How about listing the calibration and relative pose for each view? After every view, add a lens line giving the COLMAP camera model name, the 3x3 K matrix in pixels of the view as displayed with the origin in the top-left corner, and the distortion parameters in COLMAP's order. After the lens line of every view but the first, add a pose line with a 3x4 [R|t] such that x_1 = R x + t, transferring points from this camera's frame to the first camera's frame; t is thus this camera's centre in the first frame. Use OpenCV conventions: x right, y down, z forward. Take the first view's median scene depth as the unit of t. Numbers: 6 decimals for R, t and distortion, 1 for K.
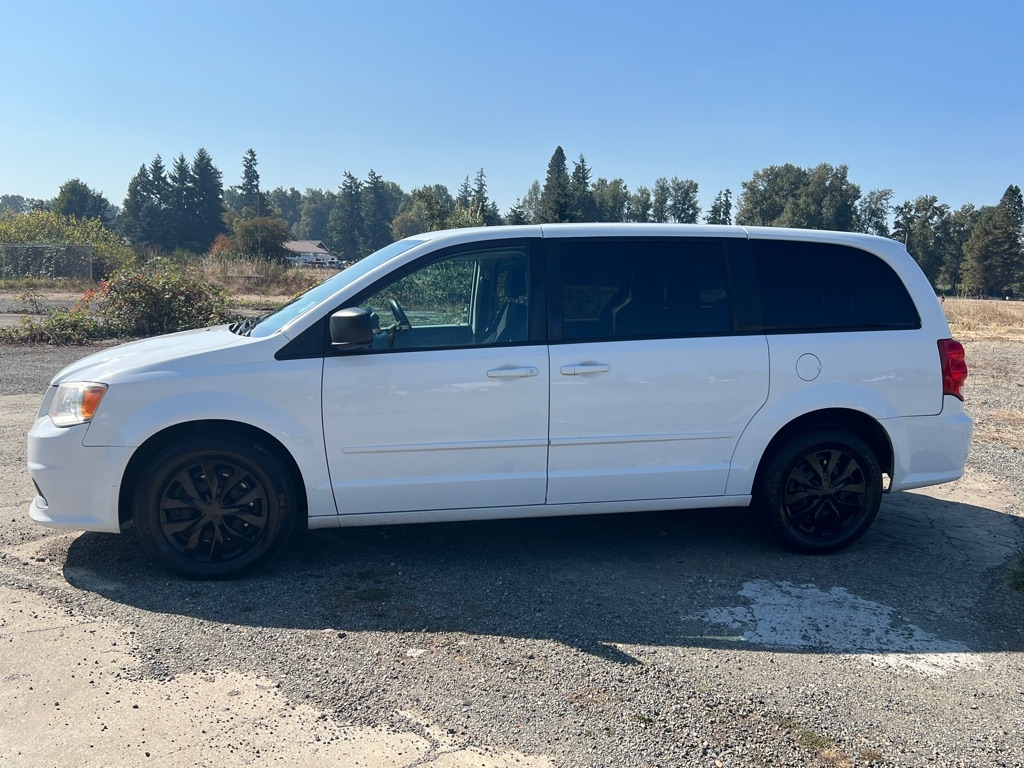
lens RADIAL K [[866.8, 0, 517.0], [0, 866.8, 386.9], [0, 0, 1]] dist [0.085796, -0.133291]
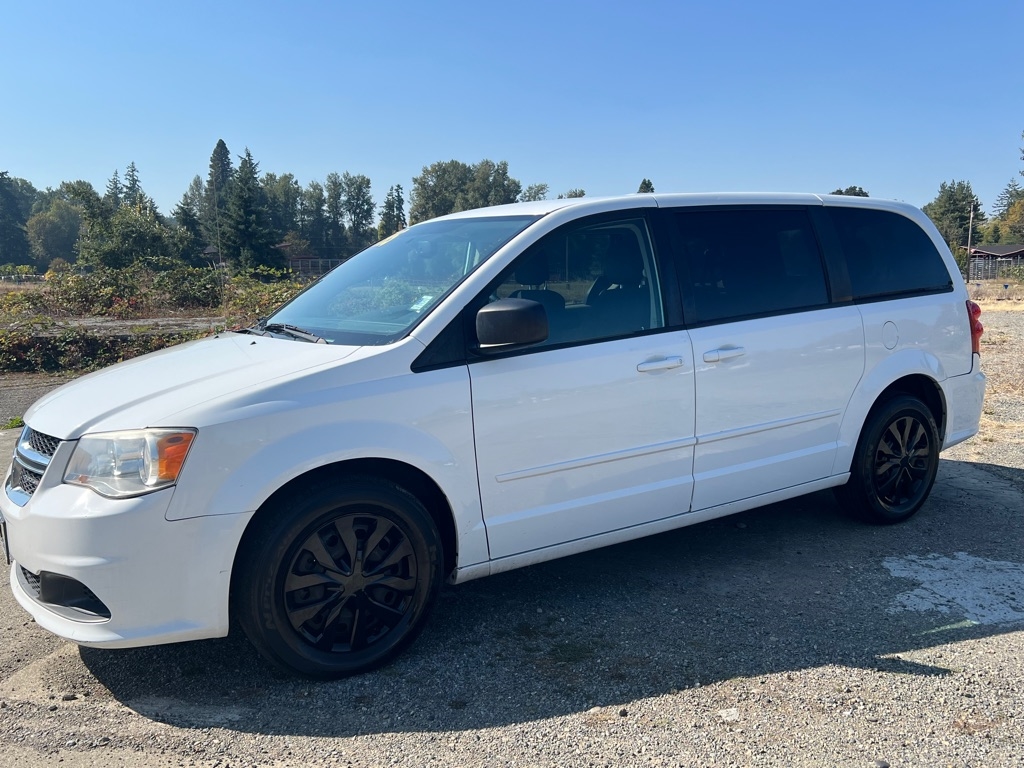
lens RADIAL K [[866.8, 0, 517.0], [0, 866.8, 386.9], [0, 0, 1]] dist [0.085796, -0.133291]
pose [[0.932374, -0.091712, 0.349668, -0.452310], [0.090172, 0.995711, 0.020718, -0.025660], [-0.350068, 0.012213, 0.936644, 0.249833]]
